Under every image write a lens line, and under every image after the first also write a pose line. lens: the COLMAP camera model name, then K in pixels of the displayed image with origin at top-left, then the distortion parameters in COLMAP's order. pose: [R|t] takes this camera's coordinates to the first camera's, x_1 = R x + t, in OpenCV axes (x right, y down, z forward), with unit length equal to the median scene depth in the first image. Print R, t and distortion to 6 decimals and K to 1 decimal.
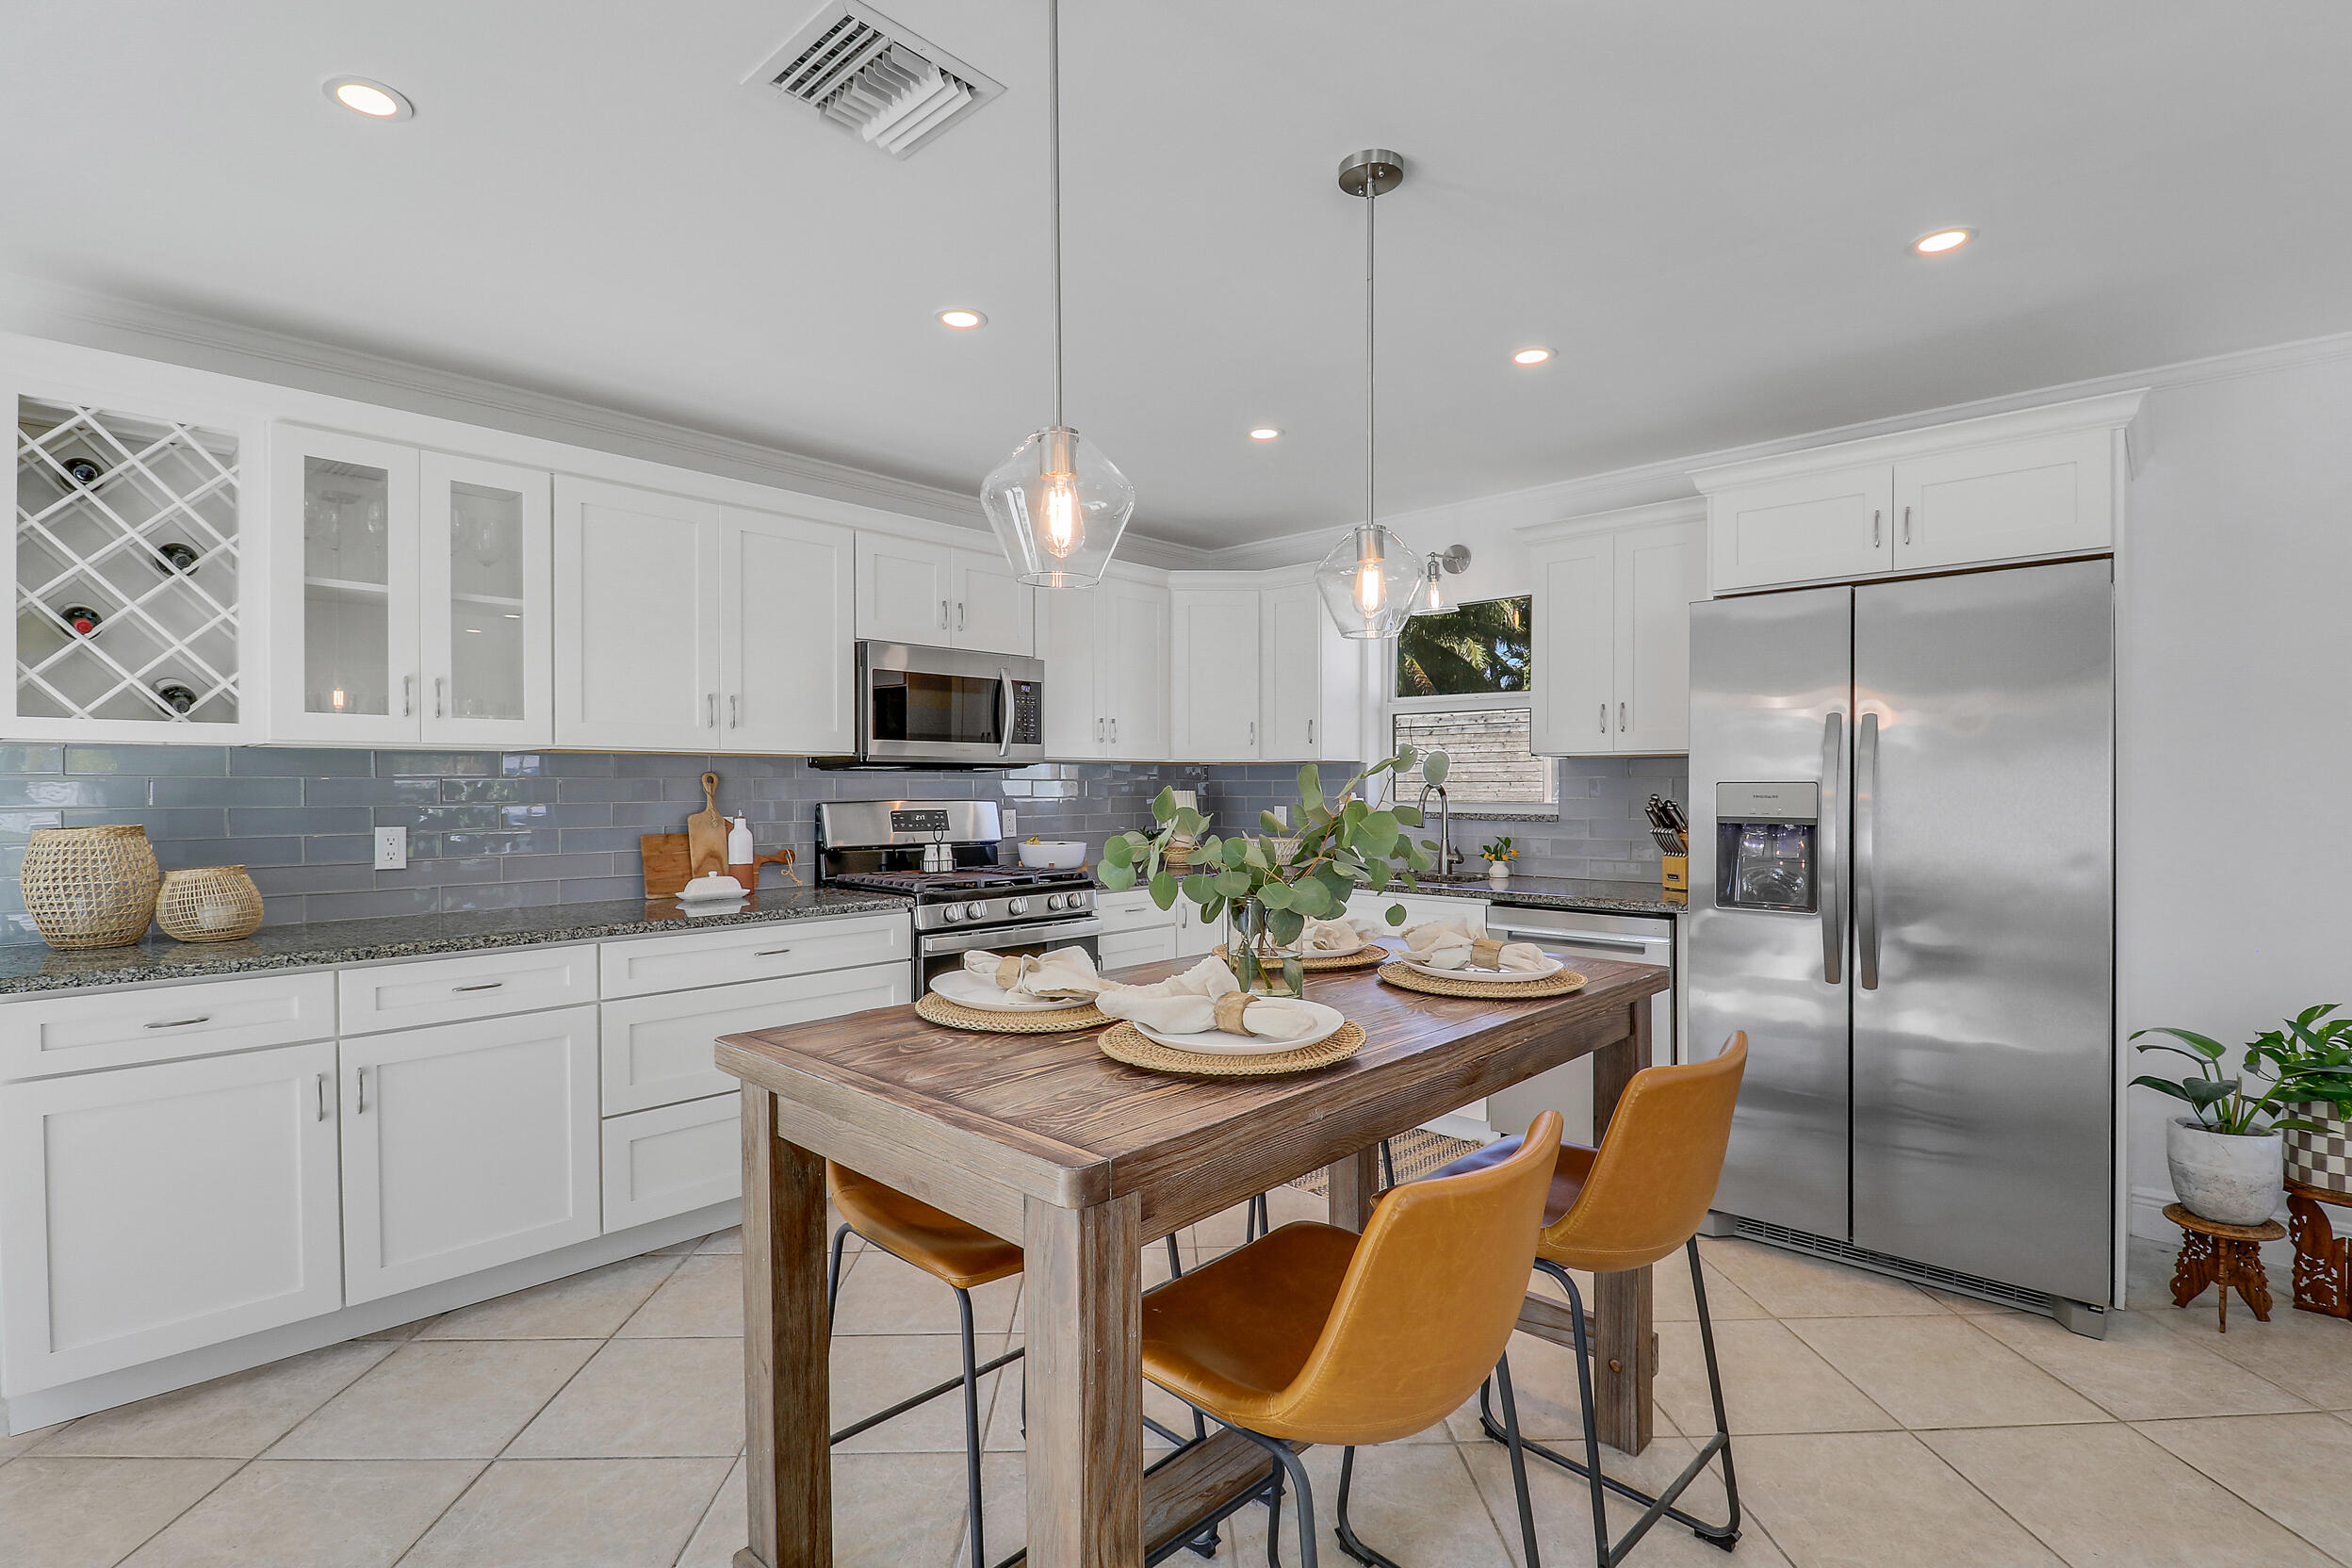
lens RADIAL K [[1118.6, 0, 1204.5], [0, 1118.6, 786.8], [0, 0, 1]] dist [-0.013991, -0.001536]
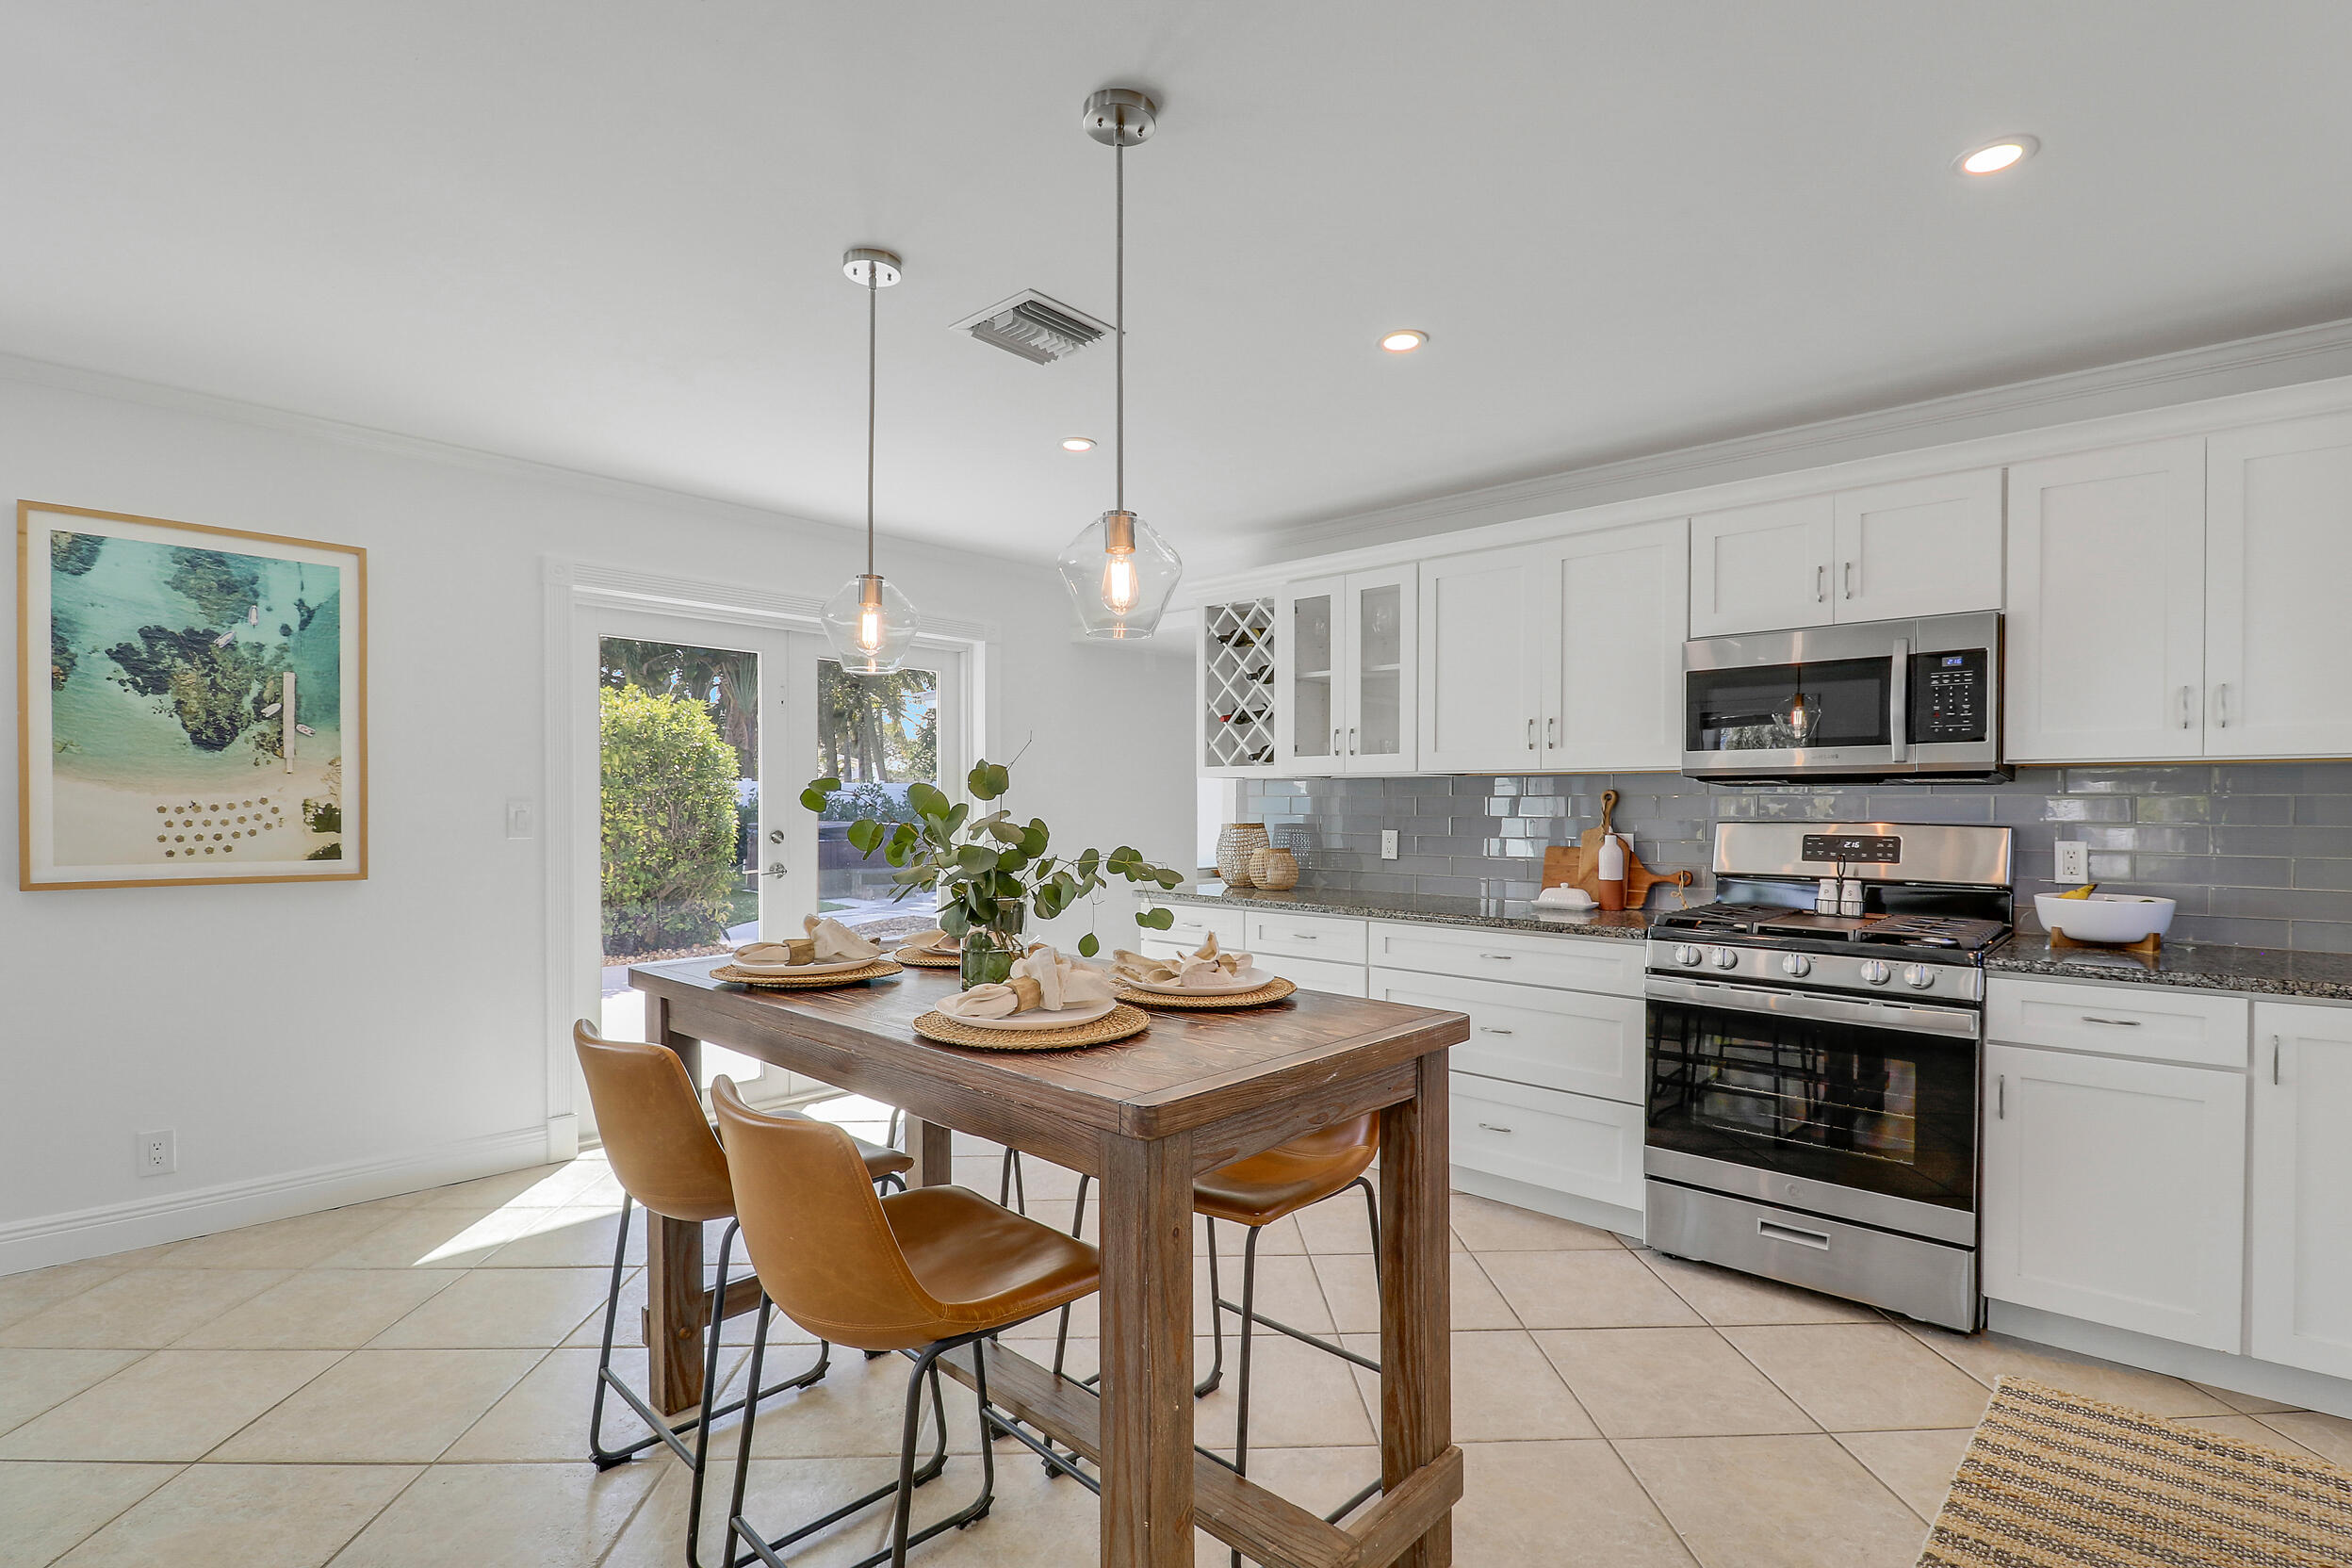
lens RADIAL K [[1095.1, 0, 1174.8], [0, 1095.1, 816.1], [0, 0, 1]] dist [0.003592, -0.009933]
pose [[-0.002560, 0.015222, -0.999881, 0.700172], [-0.004954, 0.999872, 0.015235, -0.002920], [0.999984, 0.004993, -0.002484, 0.716117]]
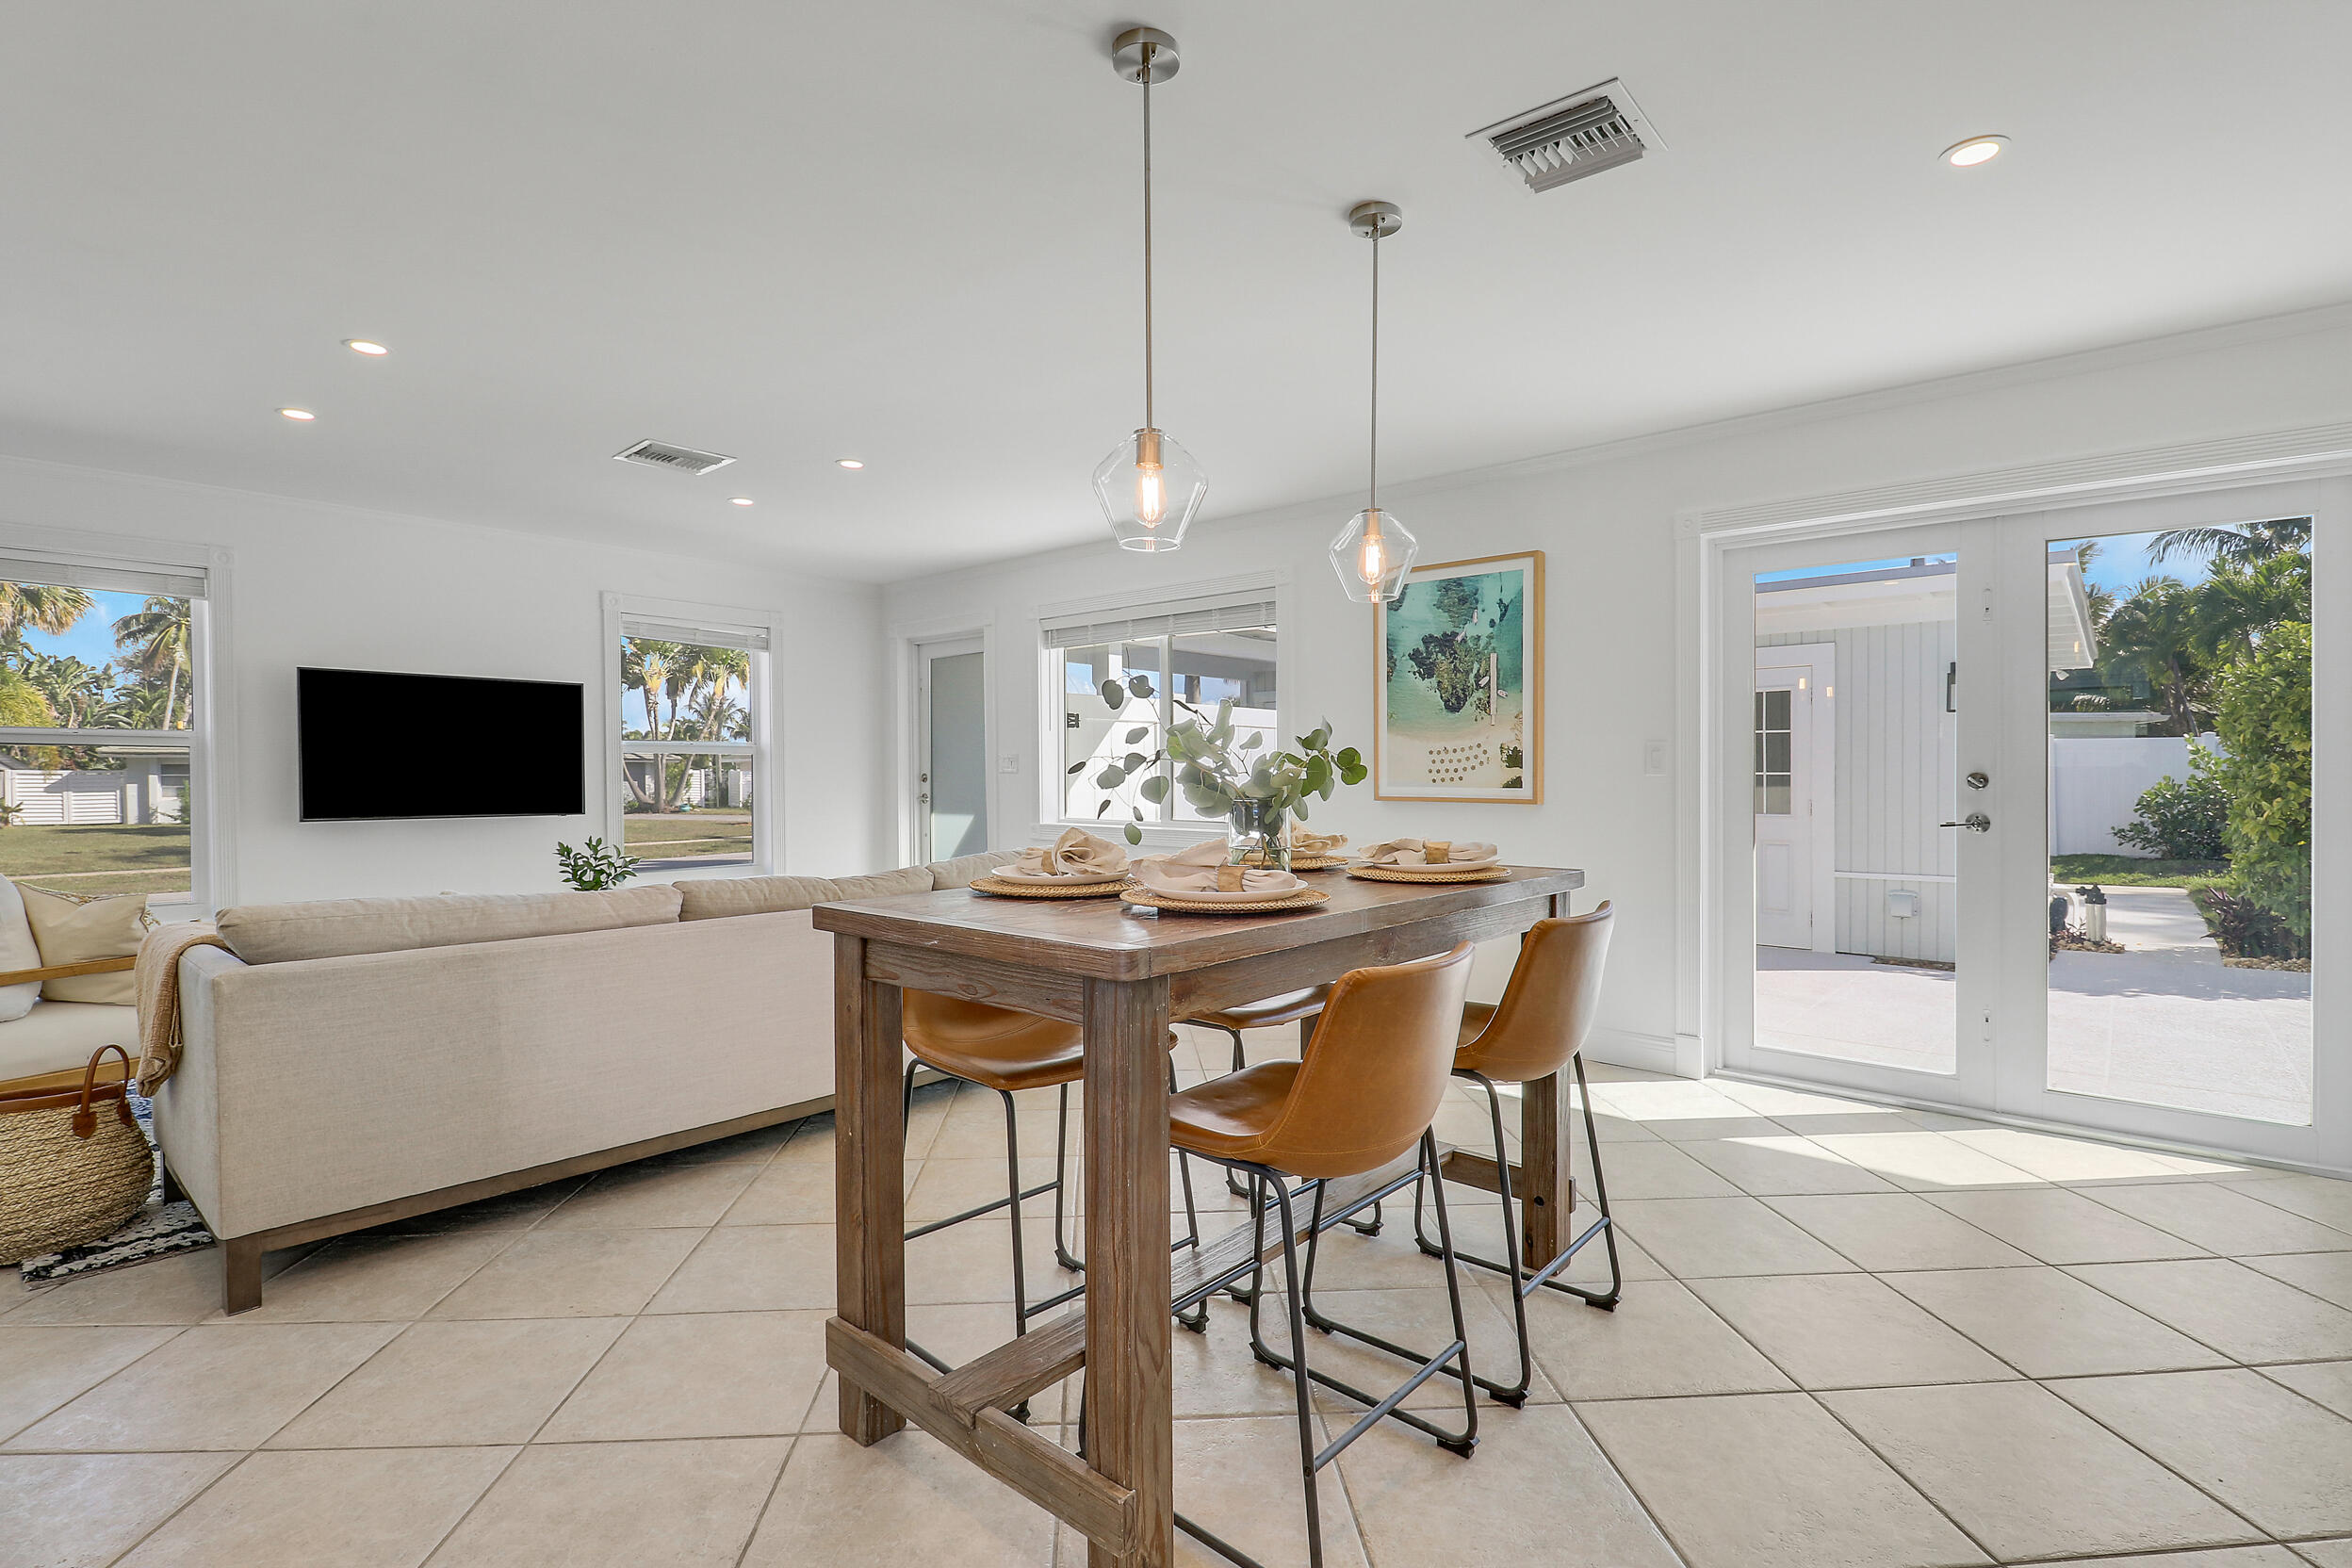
lens RADIAL K [[1069.9, 0, 1180.6], [0, 1069.9, 802.5], [0, 0, 1]] dist [-0.007775, -0.000888]
pose [[-0.999085, 0.007901, -0.042040, 0.127722], [0.006776, 0.999617, 0.026832, 0.038692], [0.042236, 0.026523, -0.998756, 1.288289]]
